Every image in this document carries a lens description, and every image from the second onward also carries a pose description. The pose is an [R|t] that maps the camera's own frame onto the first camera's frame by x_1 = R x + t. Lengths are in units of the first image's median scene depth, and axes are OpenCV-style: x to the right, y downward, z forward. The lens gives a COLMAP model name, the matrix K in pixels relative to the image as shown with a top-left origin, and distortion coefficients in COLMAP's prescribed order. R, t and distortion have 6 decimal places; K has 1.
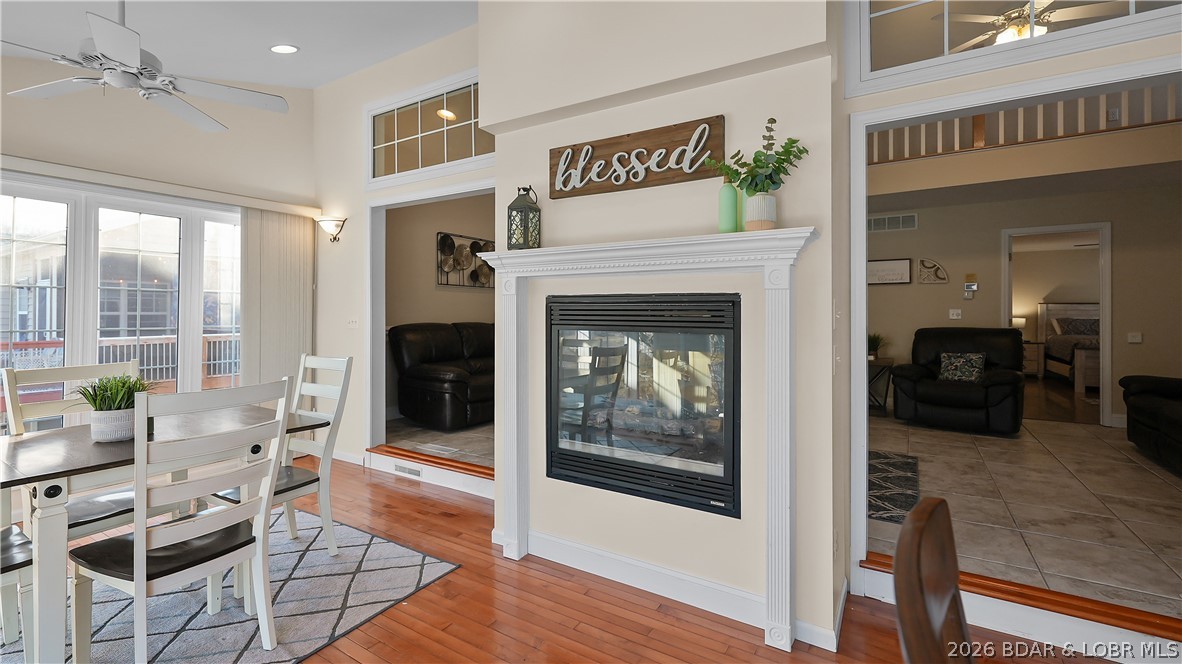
lens RADIAL K [[509.6, 0, 596.8], [0, 509.6, 314.6], [0, 0, 1]] dist [-0.000375, -0.000061]
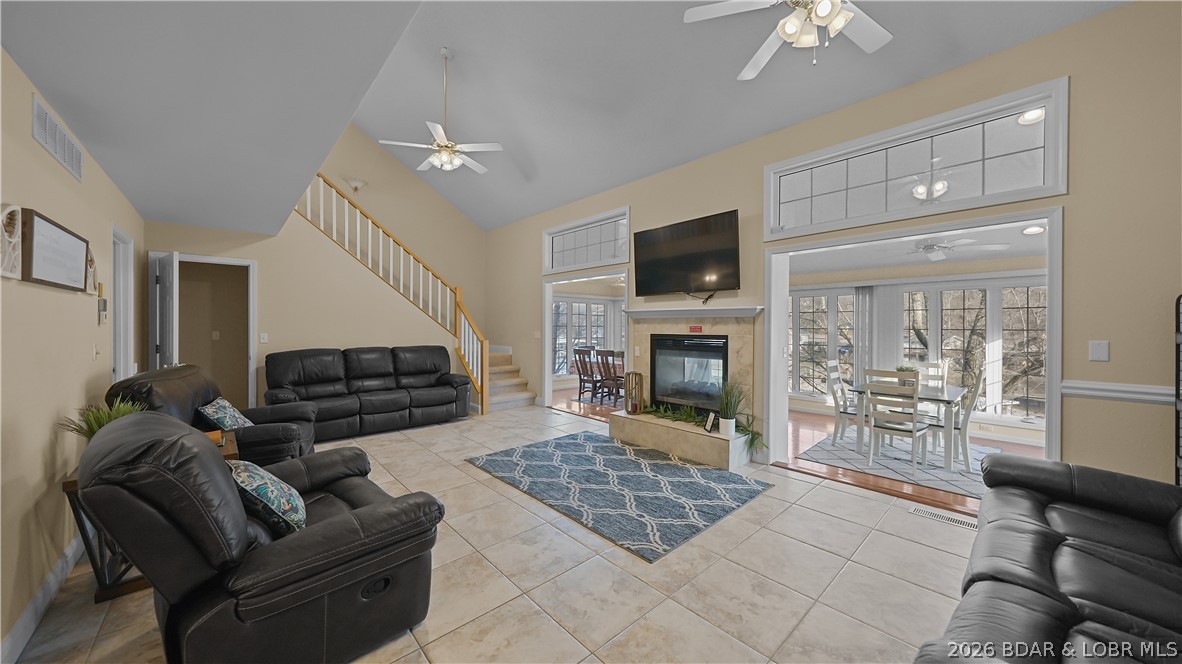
lens RADIAL K [[403.5, 0, 593.6], [0, 403.5, 328.3], [0, 0, 1]] dist [-0.002448, 0.000034]
pose [[-0.960844, -0.008162, 0.276971, 0.088659], [-0.005715, 0.999937, 0.009641, -0.078647], [-0.277032, 0.007681, -0.960830, 2.834034]]
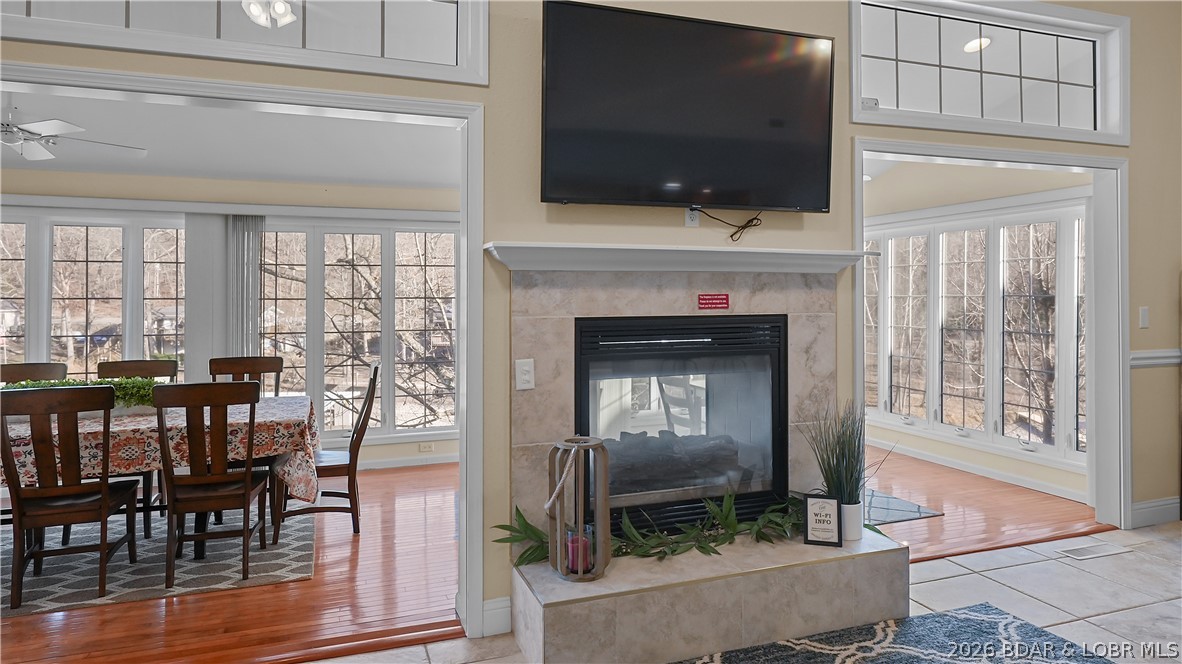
lens RADIAL K [[717.2, 0, 588.1], [0, 717.2, 289.5], [0, 0, 1]] dist [0.002332, 0.001070]
pose [[-0.625576, -0.009016, -0.780111, 1.187746], [-0.000935, 0.999941, -0.010807, -0.068269], [0.780163, -0.006031, -0.625548, 1.697722]]
